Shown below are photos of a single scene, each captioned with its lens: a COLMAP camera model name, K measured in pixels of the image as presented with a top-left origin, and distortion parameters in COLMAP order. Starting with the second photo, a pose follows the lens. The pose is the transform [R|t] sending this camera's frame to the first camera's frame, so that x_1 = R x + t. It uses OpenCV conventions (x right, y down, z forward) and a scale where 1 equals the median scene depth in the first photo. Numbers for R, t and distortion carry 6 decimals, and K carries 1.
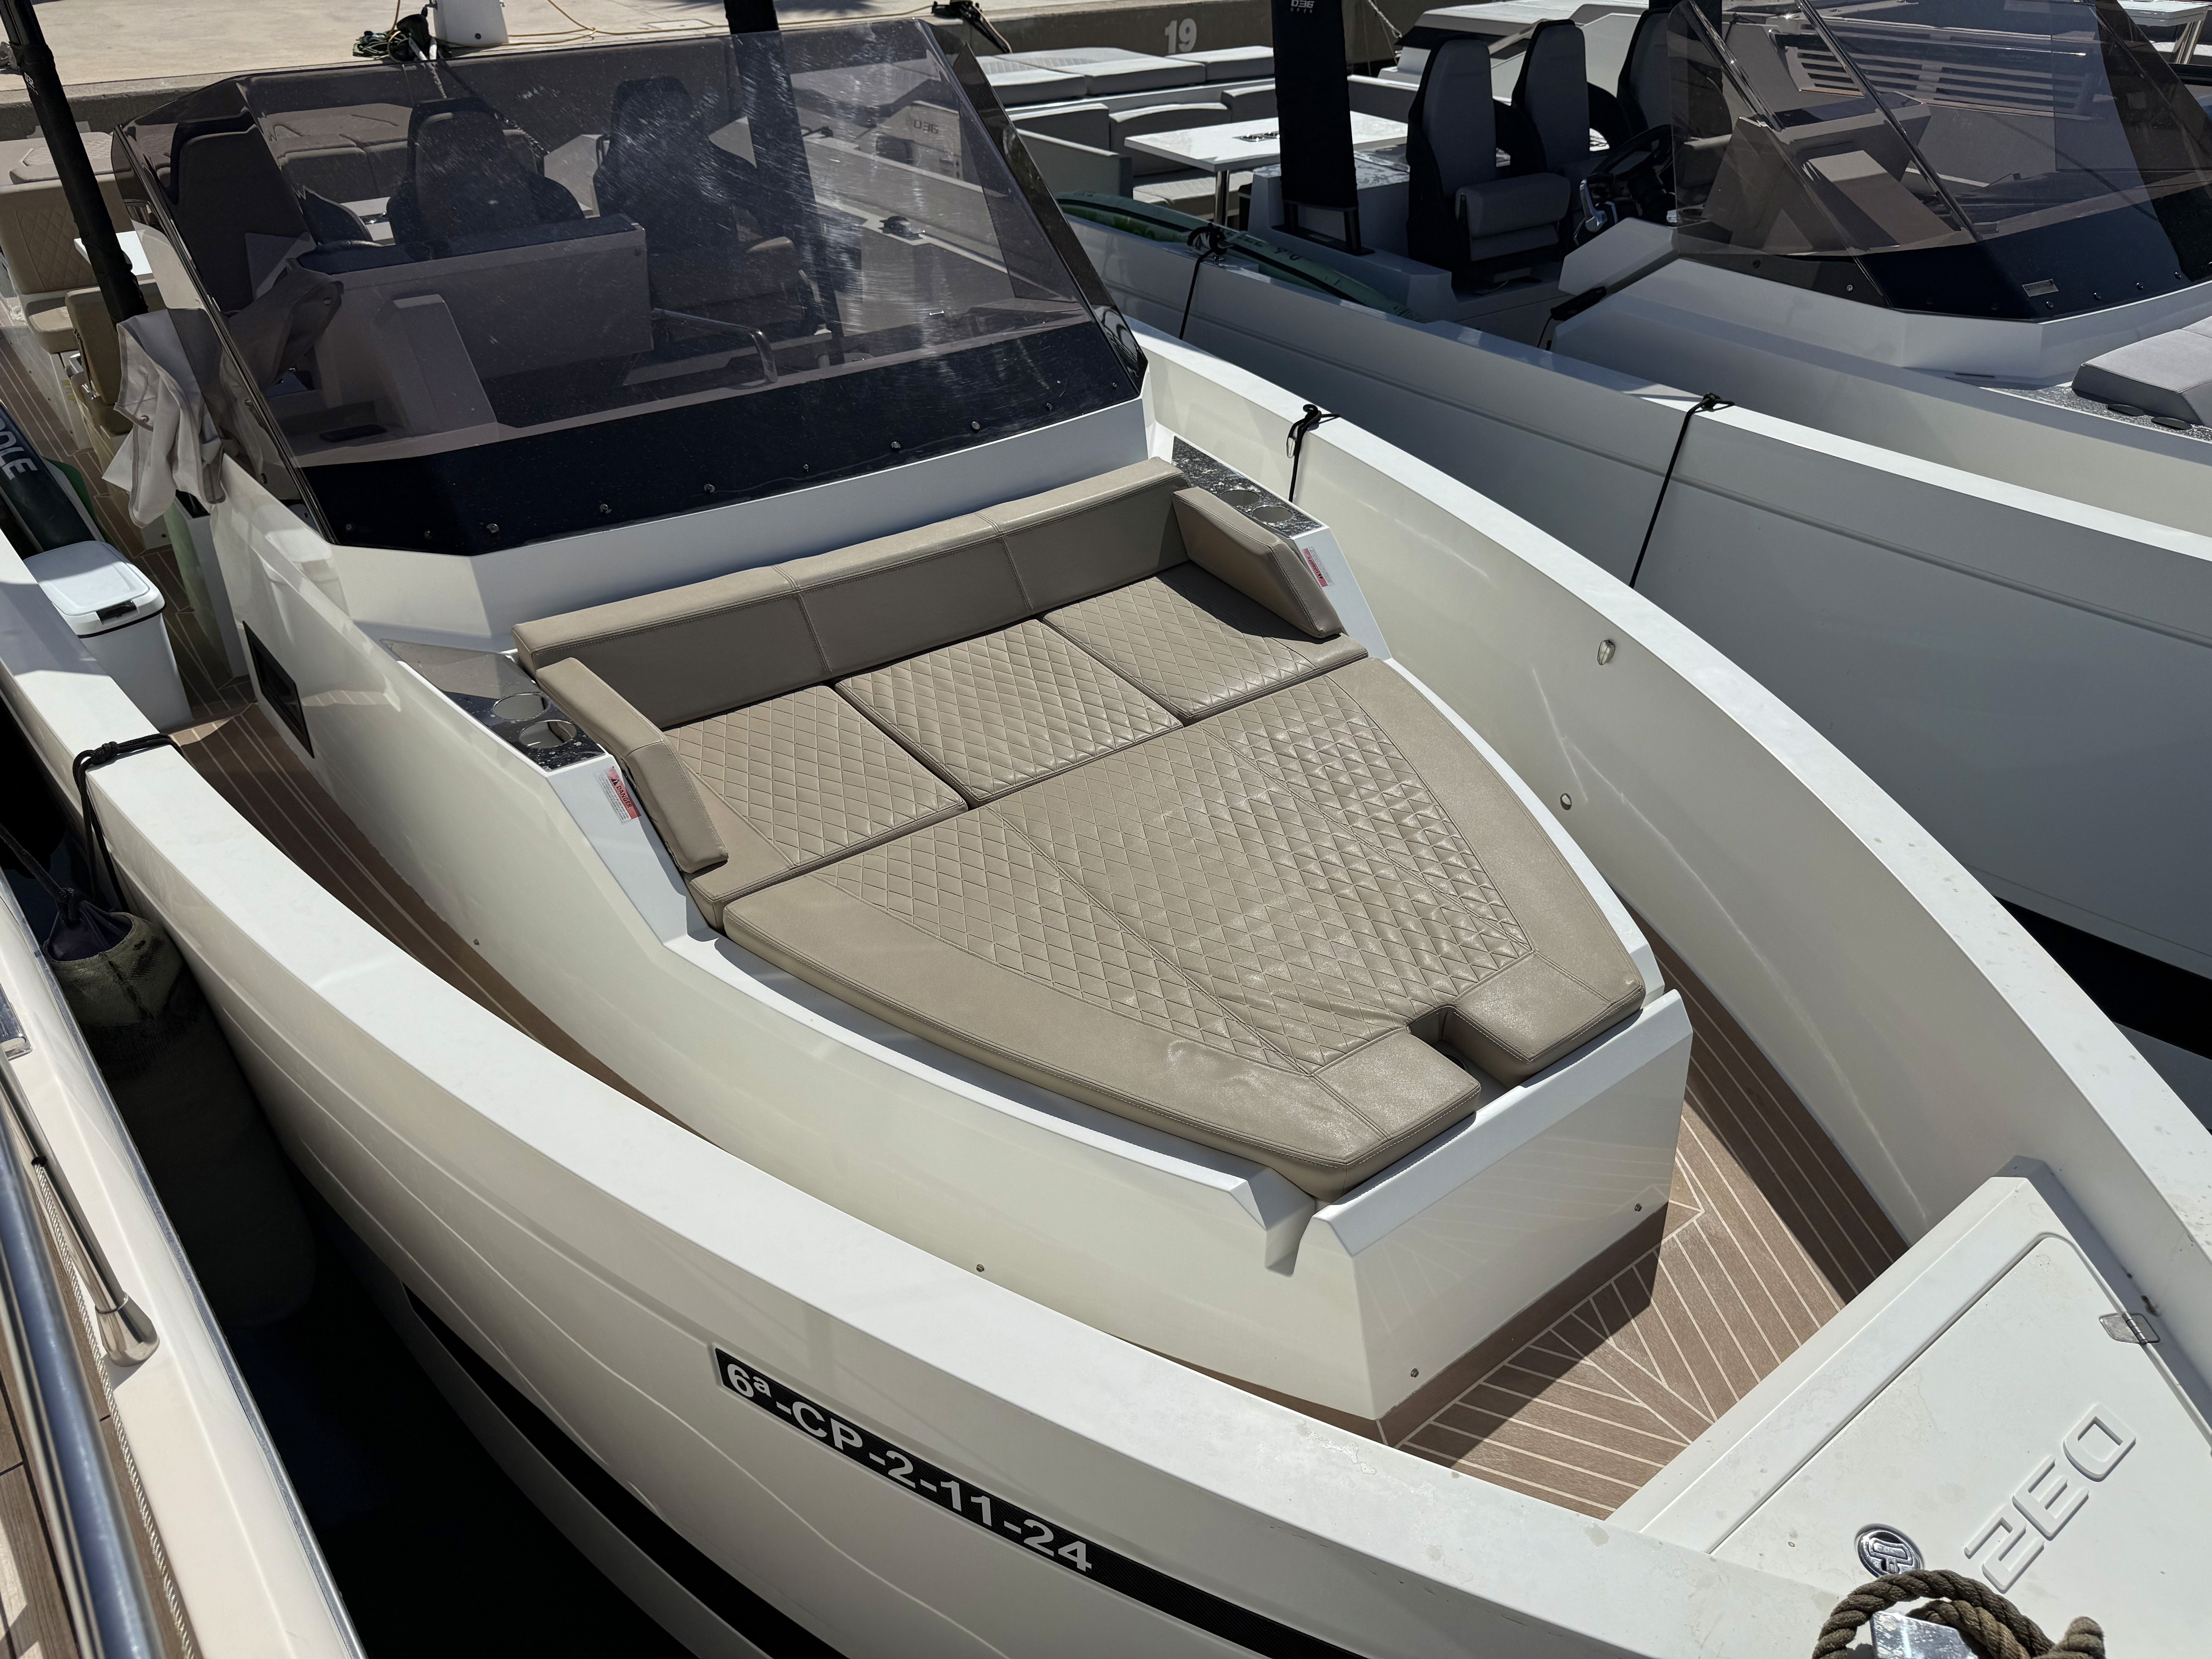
lens RADIAL K [[1572.3, 0, 1107.3], [0, 1572.3, 832.4], [0, 0, 1]] dist [0.037973, -0.044168]
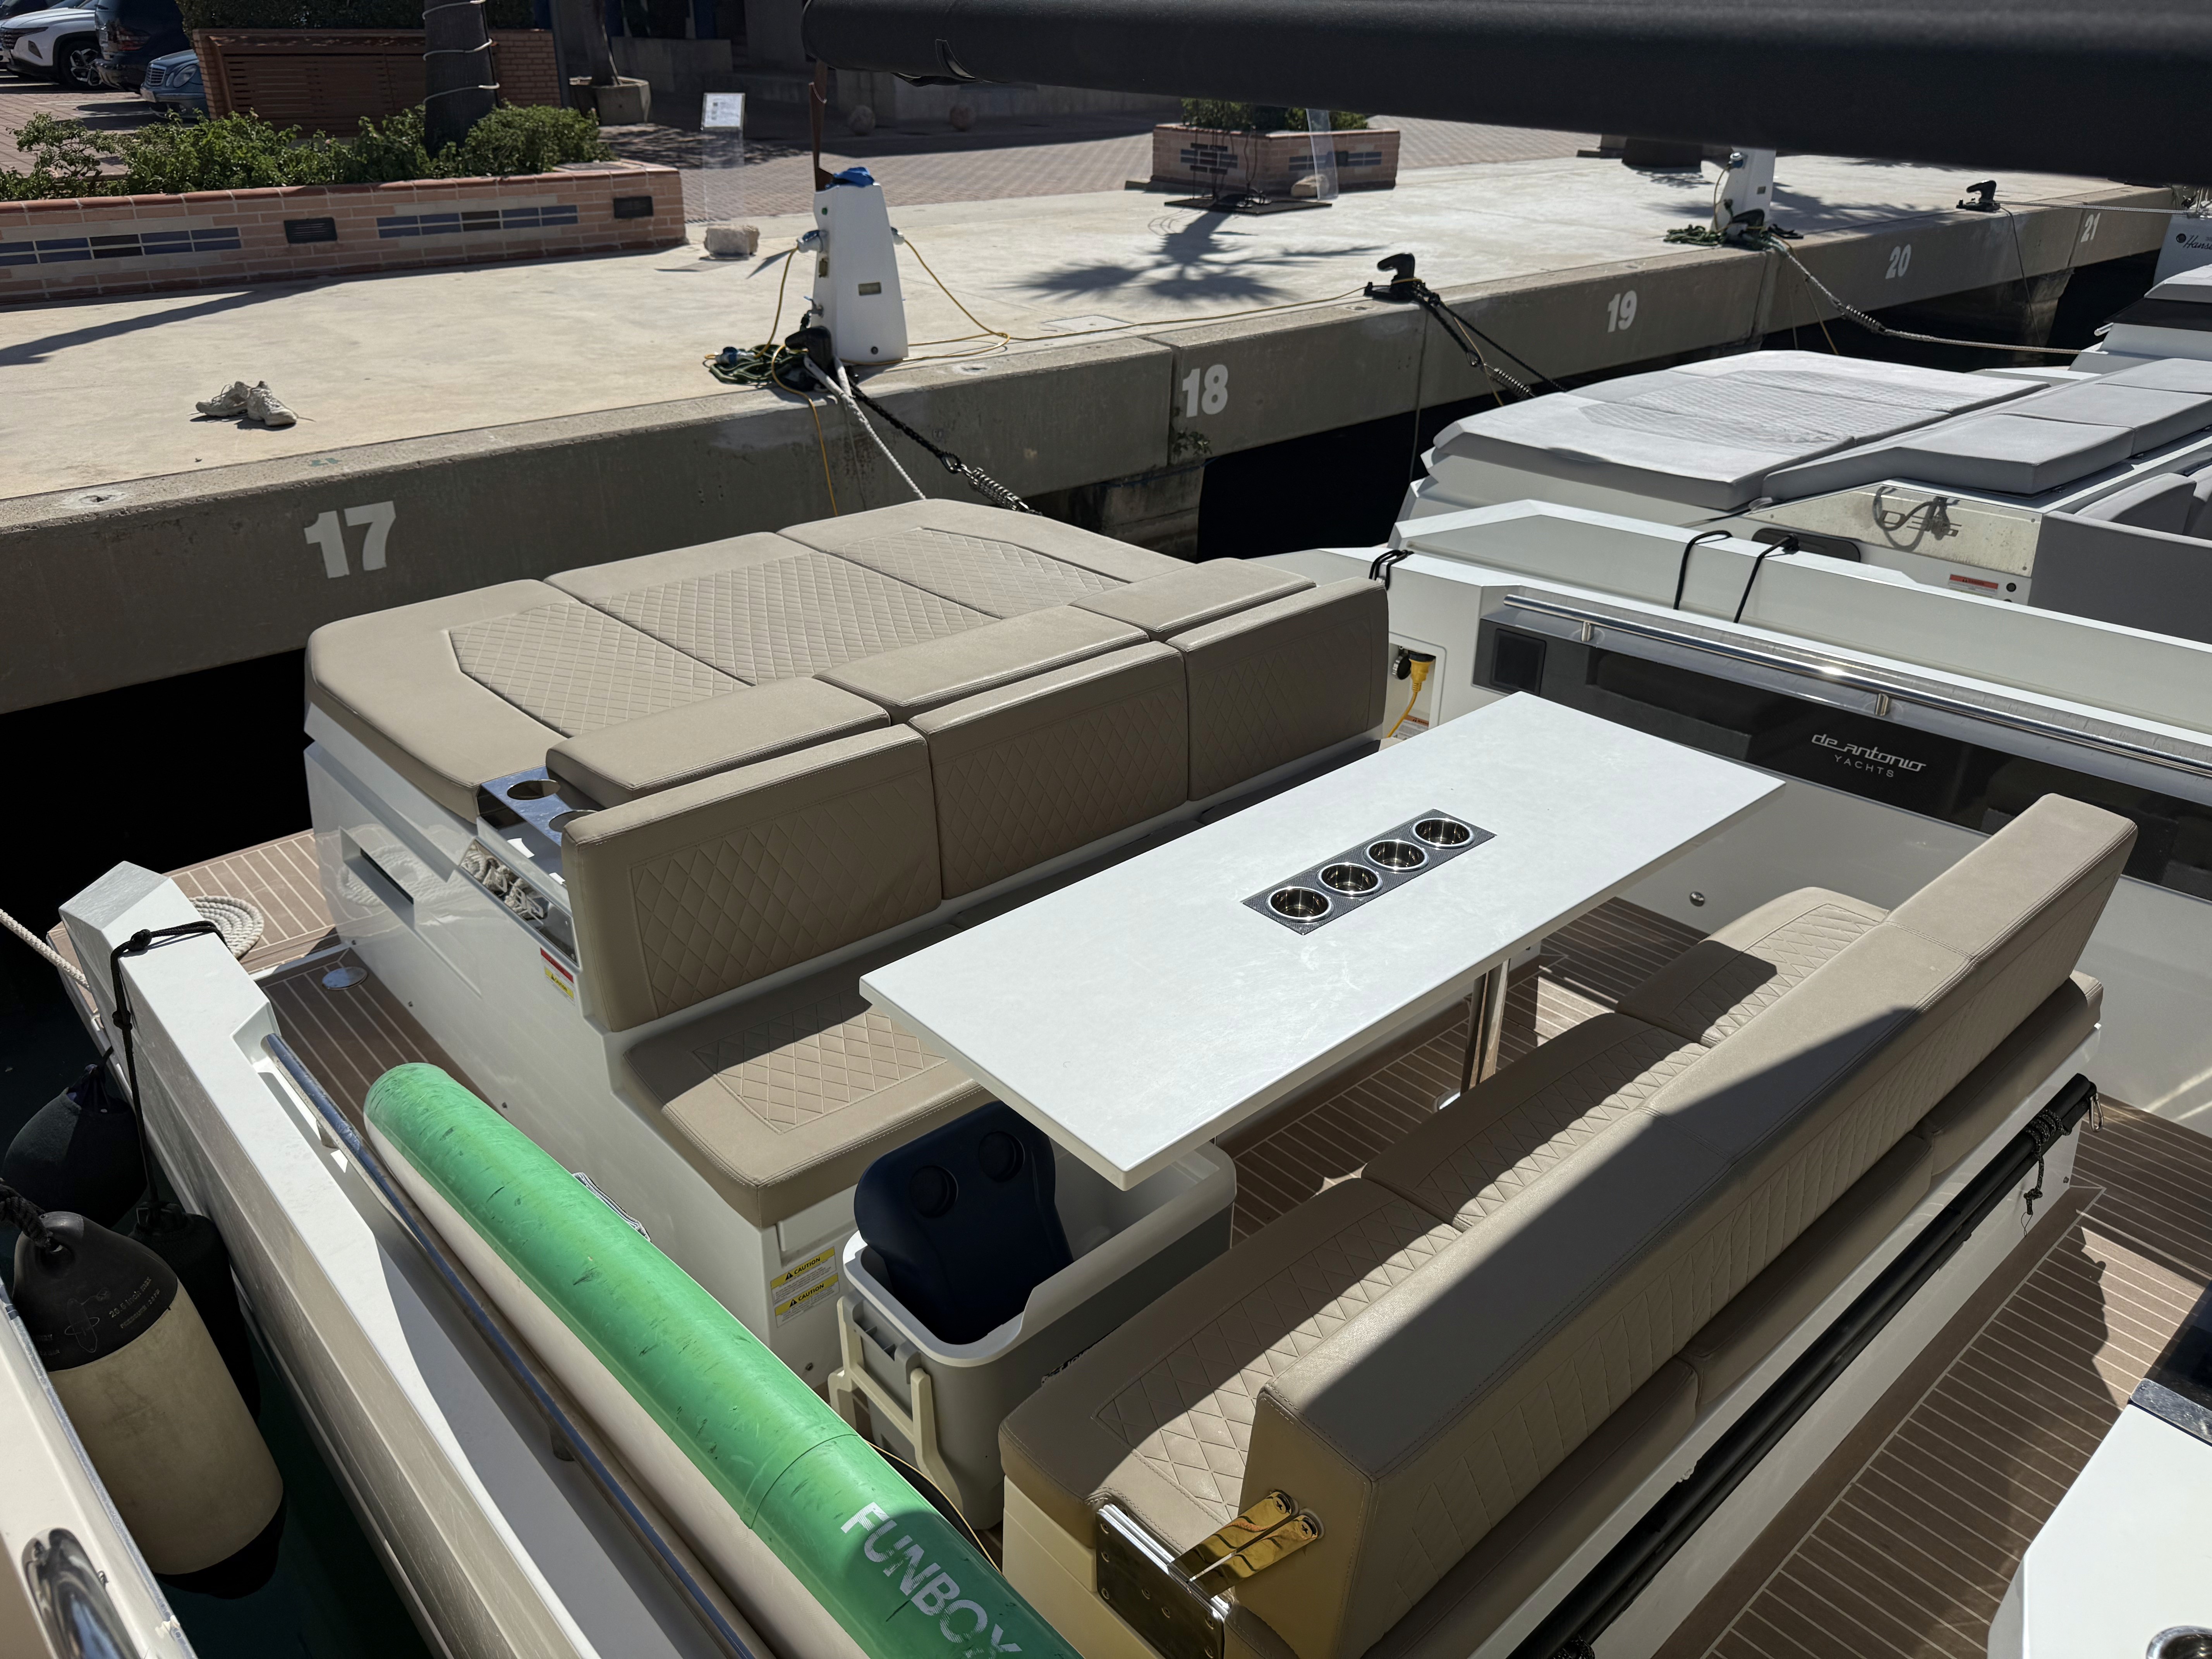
lens RADIAL K [[1572.3, 0, 1081.3], [0, 1572.3, 844.8], [0, 0, 1]] dist [0.037973, -0.044168]
pose [[0.998950, -0.032028, 0.032761, -1.001351], [0.035746, 0.992126, -0.120034, -0.576237], [-0.028659, 0.121079, 0.992229, 0.951996]]
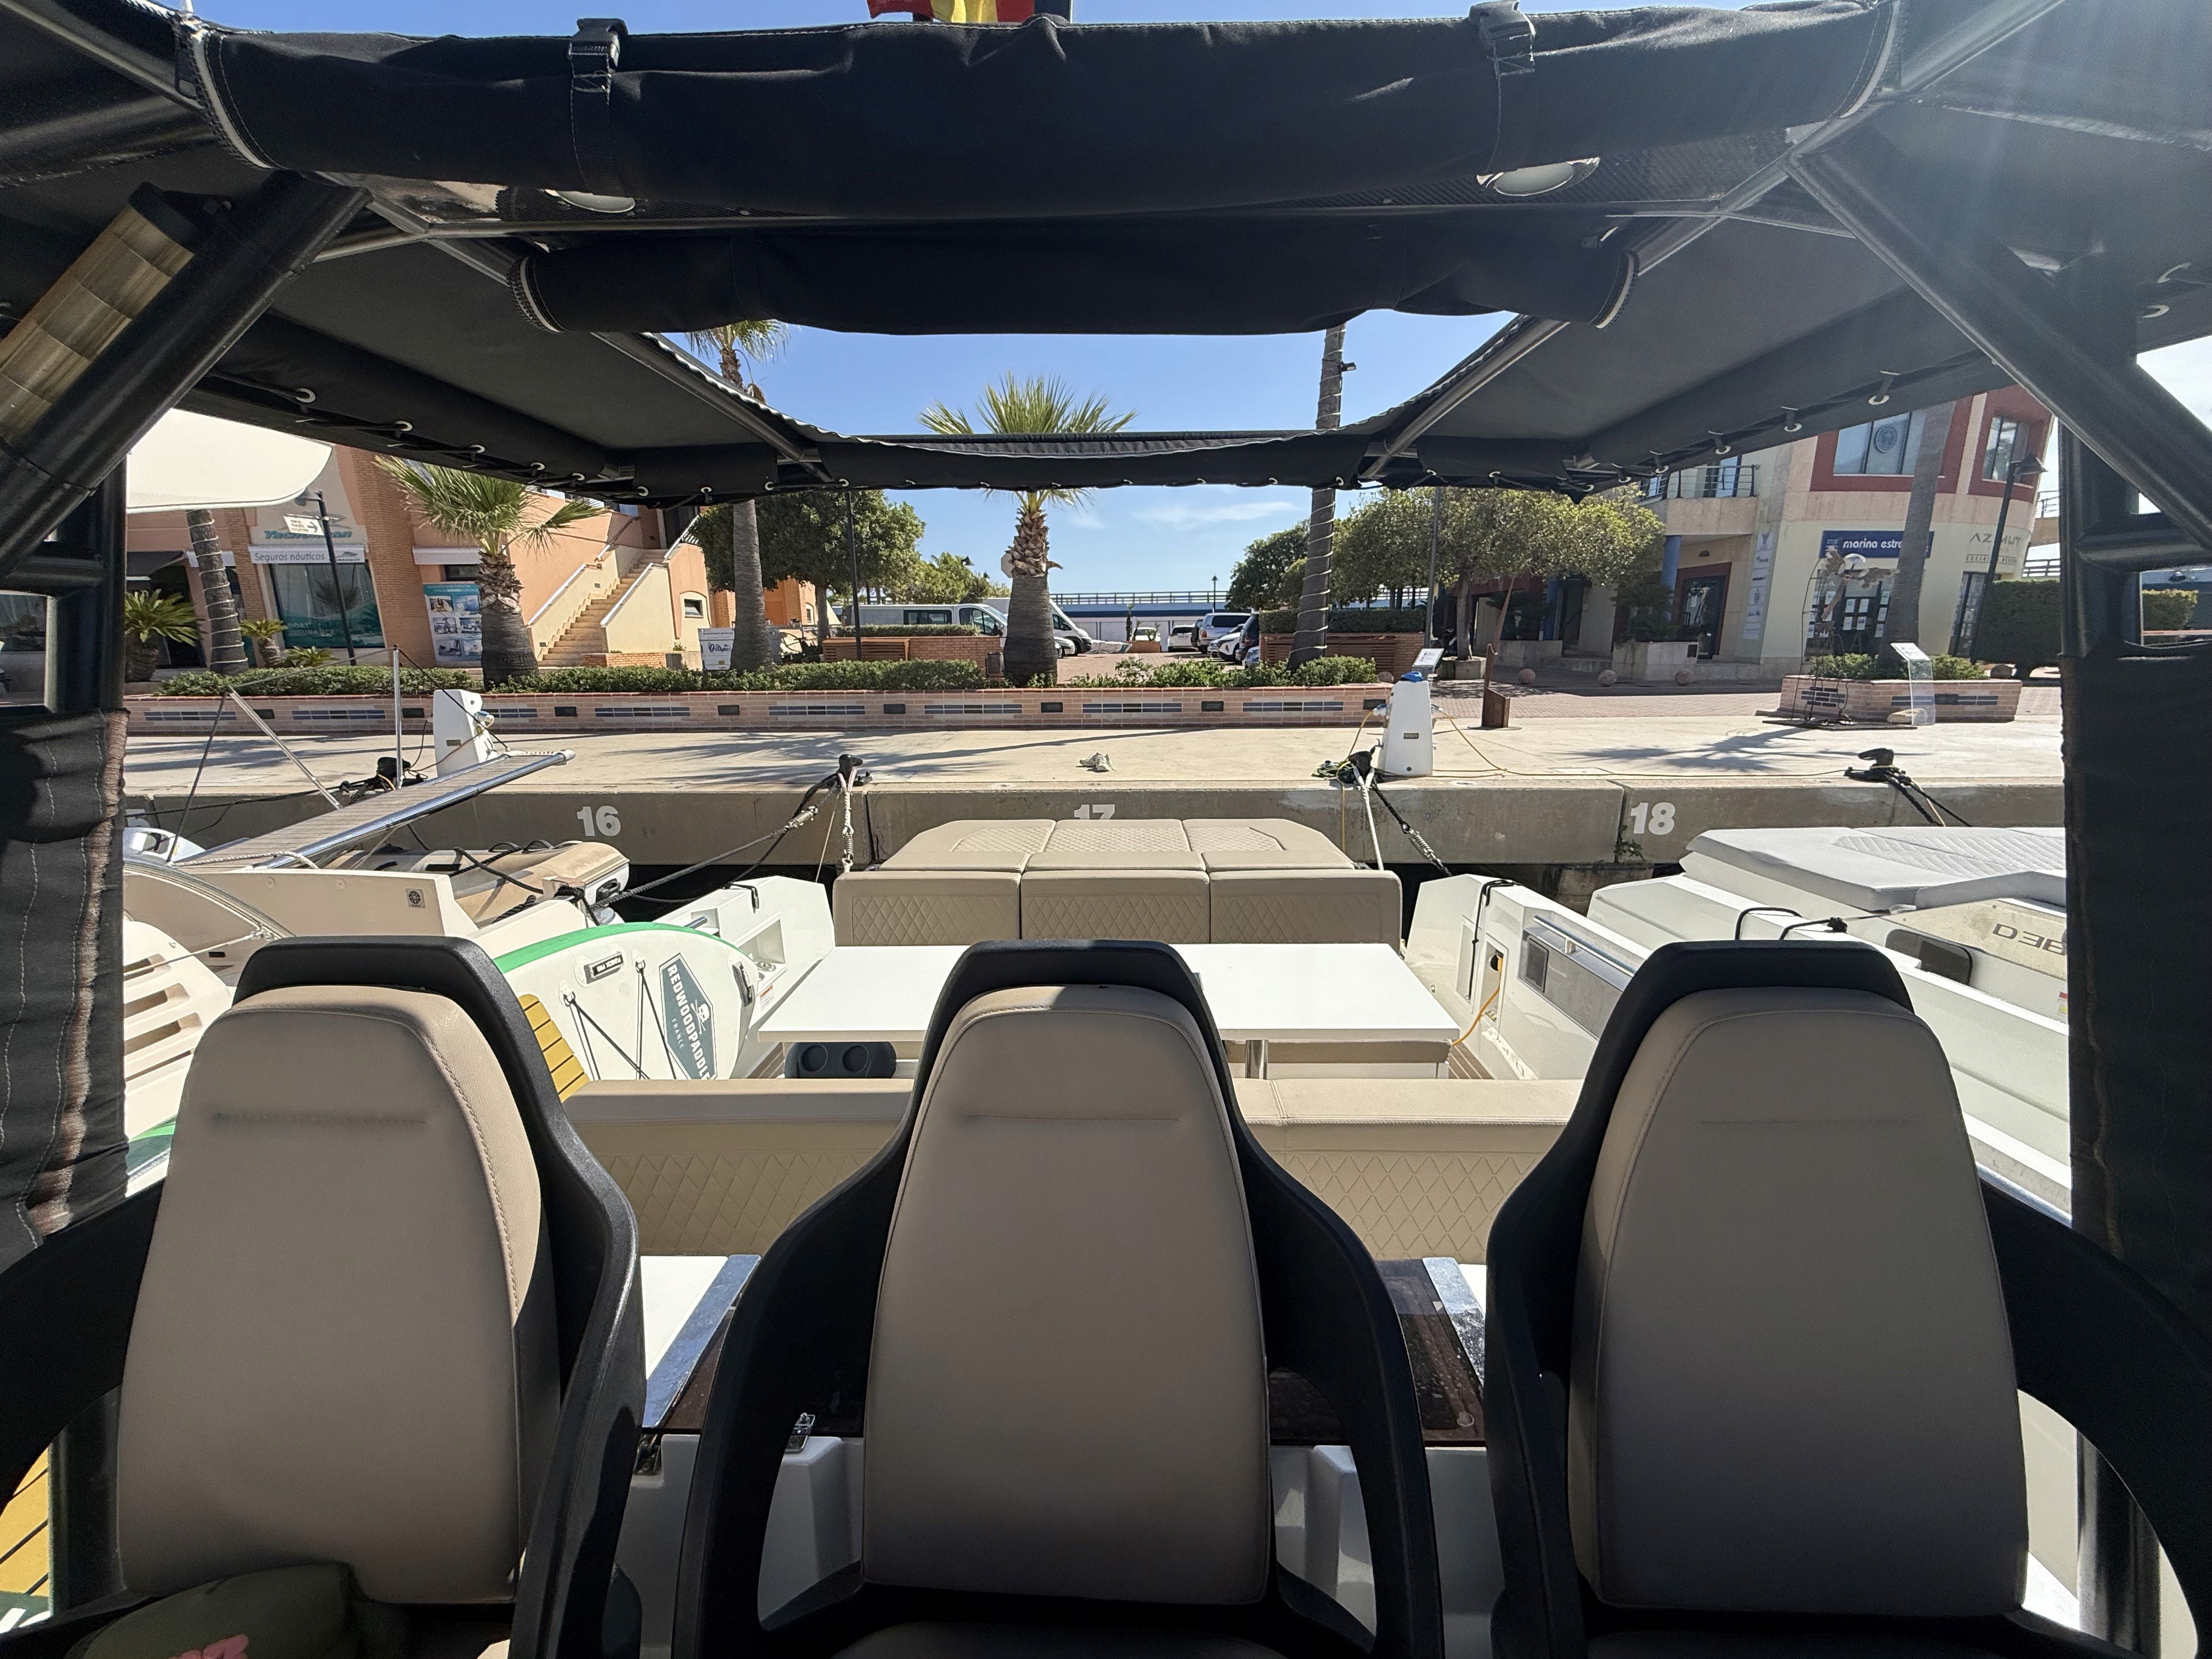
lens RADIAL K [[879.6, 0, 1103.1], [0, 879.6, 826.4], [0, 0, 1]] dist [0.001196, 0.002047]
pose [[0.770155, 0.101963, -0.629655, -0.416625], [-0.340535, 0.900417, -0.270713, -0.570281], [0.539349, 0.422910, 0.728183, 1.141401]]
